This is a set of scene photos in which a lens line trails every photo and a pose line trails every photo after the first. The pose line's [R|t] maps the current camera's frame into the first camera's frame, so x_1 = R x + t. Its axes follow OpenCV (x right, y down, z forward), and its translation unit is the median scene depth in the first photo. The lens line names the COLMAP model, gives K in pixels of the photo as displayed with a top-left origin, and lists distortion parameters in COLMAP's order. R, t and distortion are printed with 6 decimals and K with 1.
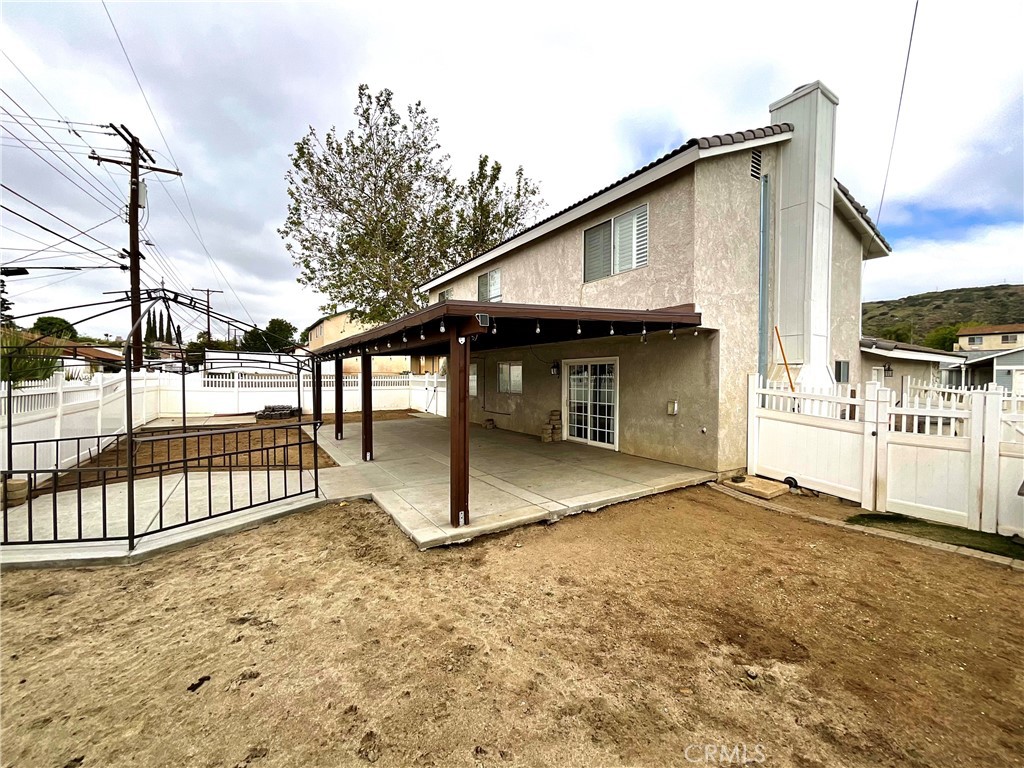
lens RADIAL K [[413.1, 0, 512.0], [0, 413.1, 384.0], [0, 0, 1]] dist [-0.003617, 0.000988]
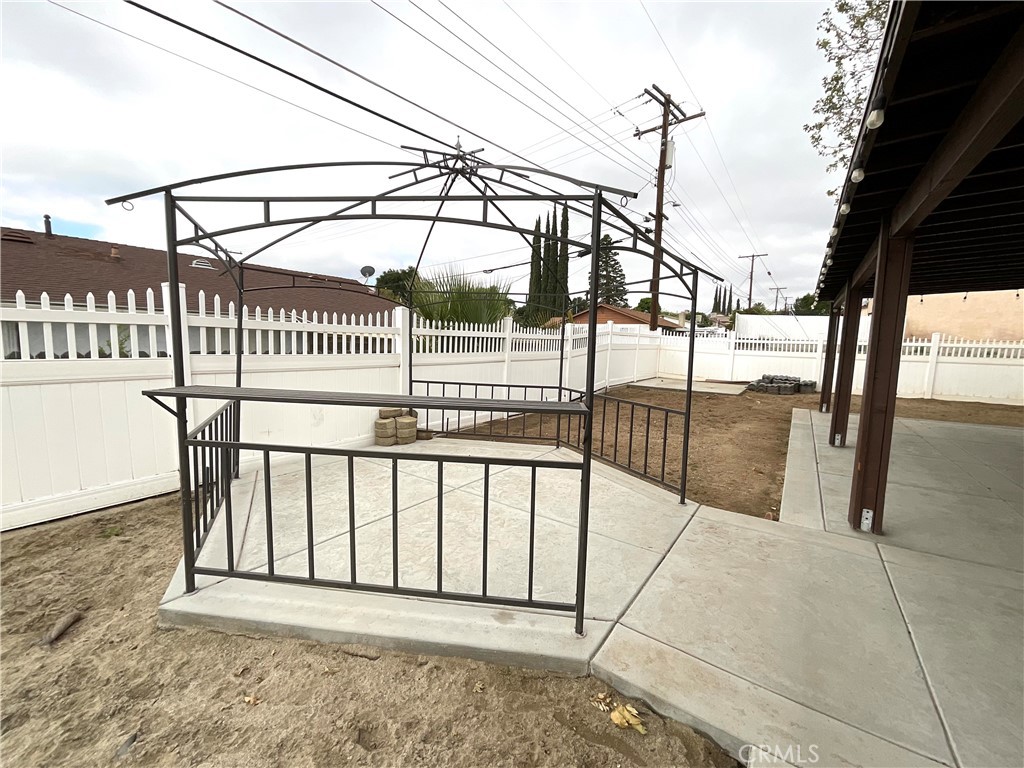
lens RADIAL K [[415.0, 0, 512.0], [0, 415.0, 384.0], [0, 0, 1]] dist [-0.001739, -0.000488]
pose [[0.382702, 0.101424, -0.918288, -0.123882], [-0.038867, 0.994843, 0.093681, 0.029200], [0.923054, -0.000161, 0.384670, 0.486435]]
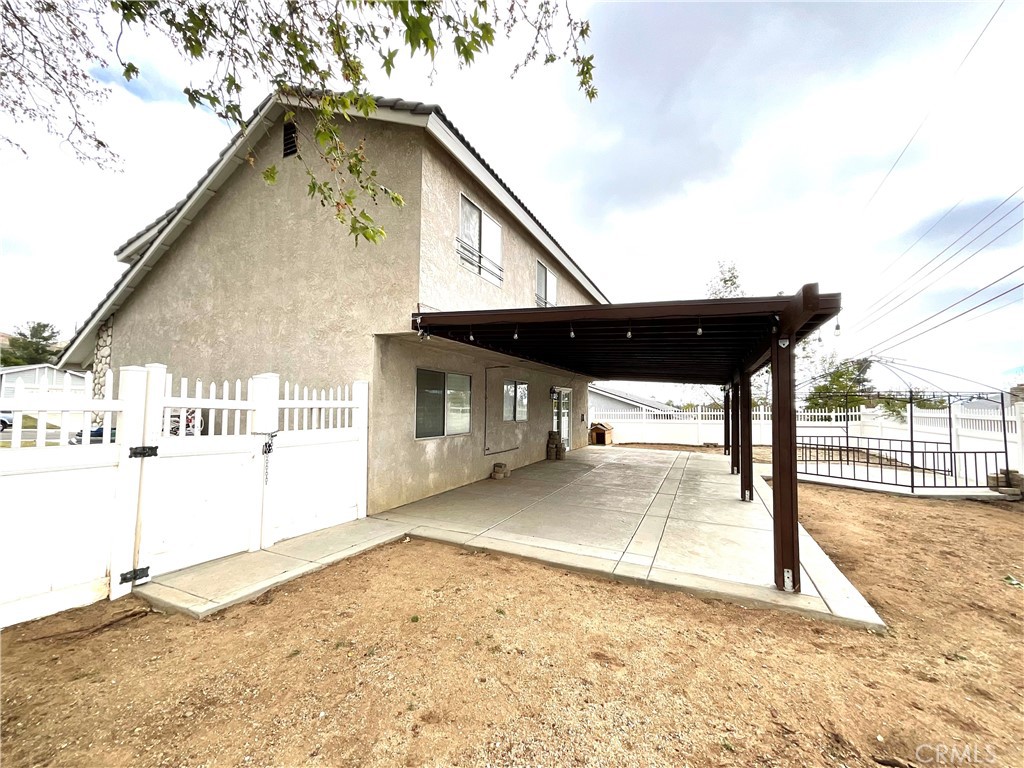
lens RADIAL K [[413.1, 0, 512.0], [0, 413.1, 384.0], [0, 0, 1]] dist [-0.003617, 0.000988]
pose [[-0.535327, 0.058258, 0.842634, -0.853119], [0.021240, 0.998231, -0.055522, -0.003611], [-0.844378, -0.011825, -0.535617, 1.851386]]
